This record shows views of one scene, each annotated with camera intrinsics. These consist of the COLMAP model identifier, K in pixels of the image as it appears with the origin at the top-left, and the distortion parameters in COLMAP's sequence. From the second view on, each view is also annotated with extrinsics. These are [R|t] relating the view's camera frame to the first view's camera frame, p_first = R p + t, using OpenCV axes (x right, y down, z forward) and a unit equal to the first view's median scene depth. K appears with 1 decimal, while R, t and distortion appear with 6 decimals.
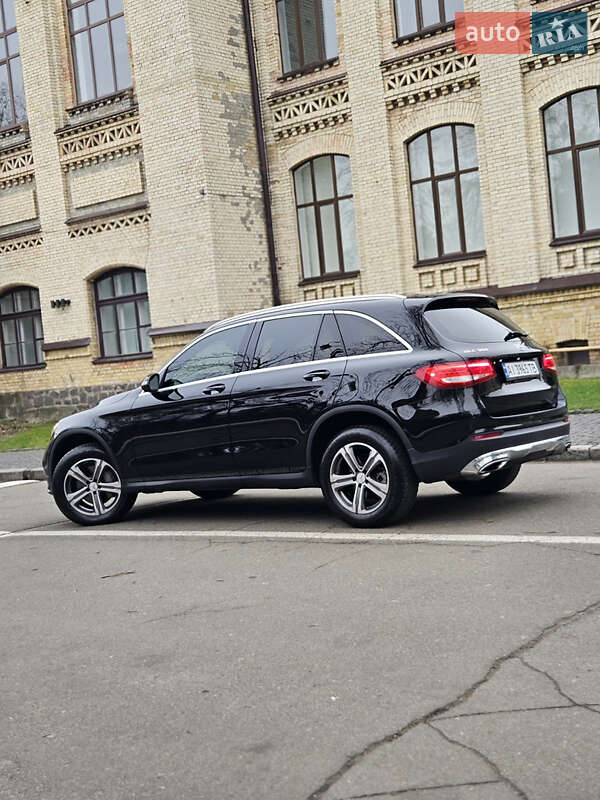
lens RADIAL K [[1068.1, 0, 258.9], [0, 1068.1, 372.2], [0, 0, 1]] dist [0.110395, -0.057613]
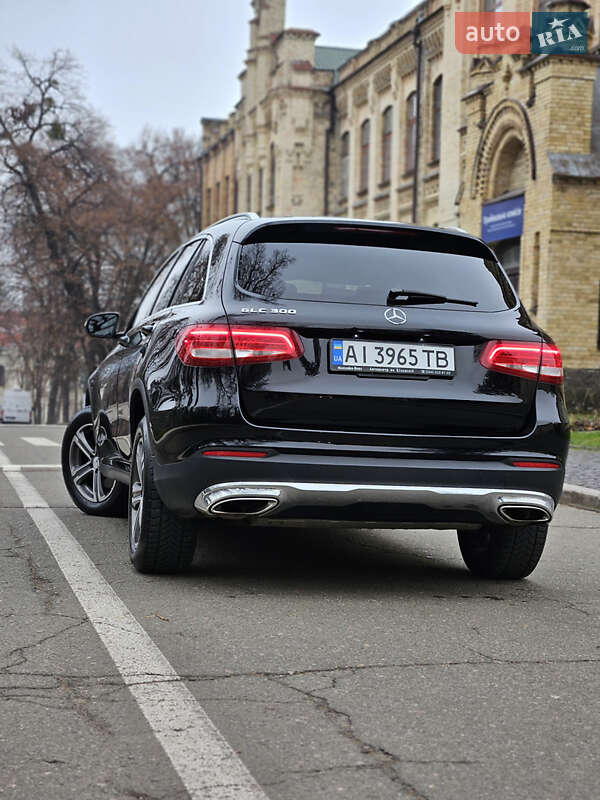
lens RADIAL K [[1497.5, 0, 304.7], [0, 1497.5, 420.1], [0, 0, 1]] dist [-0.073929, 1.480086]
pose [[0.768020, 0.141258, -0.624653, 0.234746], [-0.108990, 0.989972, 0.089867, -0.011705], [0.631084, -0.000939, 0.775714, 0.117857]]
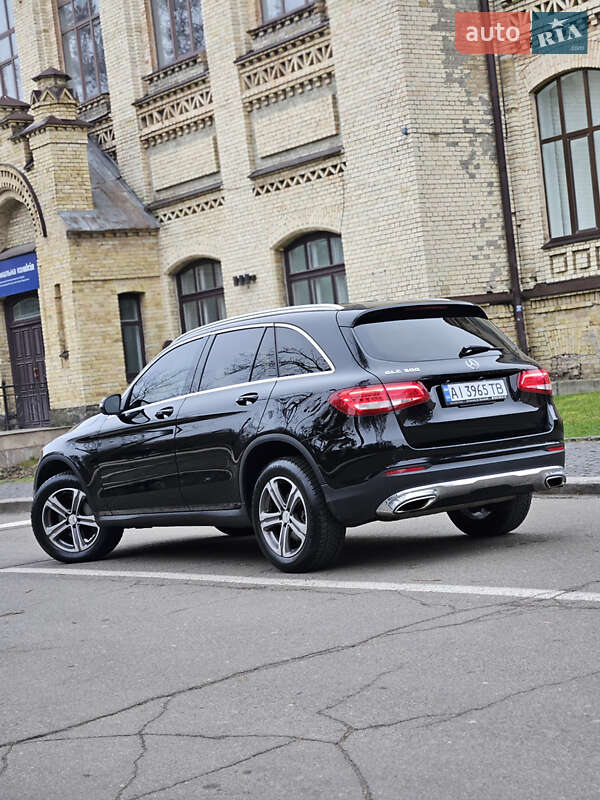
lens RADIAL K [[1497.5, 0, 304.7], [0, 1497.5, 420.1], [0, 0, 1]] dist [-0.073929, 1.480086]
pose [[0.969371, -0.002256, -0.245590, 0.133670], [0.013978, 0.998844, 0.045999, -0.011830], [0.245203, -0.048023, 0.968282, -0.058955]]
